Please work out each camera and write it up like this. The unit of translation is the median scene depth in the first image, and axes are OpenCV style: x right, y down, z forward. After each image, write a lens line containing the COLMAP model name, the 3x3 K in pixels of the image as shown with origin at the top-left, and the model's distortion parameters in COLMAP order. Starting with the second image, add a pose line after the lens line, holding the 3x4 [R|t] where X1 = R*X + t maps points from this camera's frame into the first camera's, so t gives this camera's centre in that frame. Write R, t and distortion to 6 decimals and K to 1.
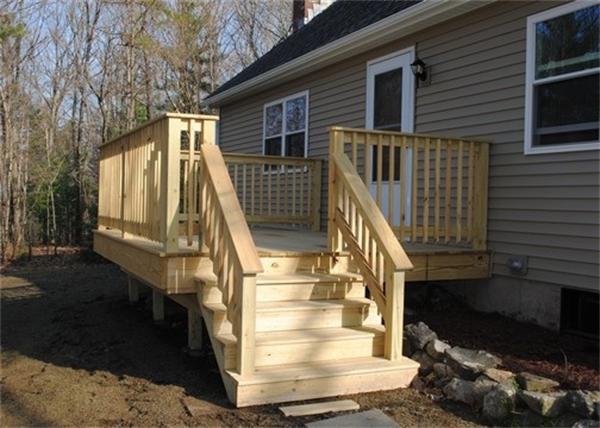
lens RADIAL K [[636.5, 0, 299.8], [0, 636.5, 215.3], [0, 0, 1]] dist [-0.049497, 0.000000]
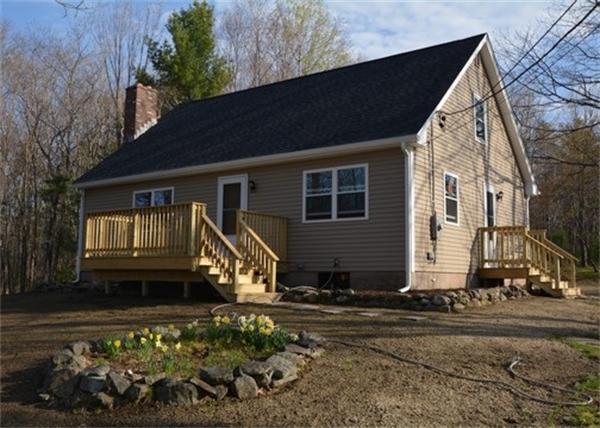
lens RADIAL K [[636.5, 0, 299.9], [0, 636.5, 213.2], [0, 0, 1]] dist [-0.049497, 0.000000]
pose [[0.875678, 0.040983, 0.481154, -0.910265], [0.019546, 0.992567, -0.120118, 0.176228], [-0.482500, 0.114589, 0.868368, -1.262422]]
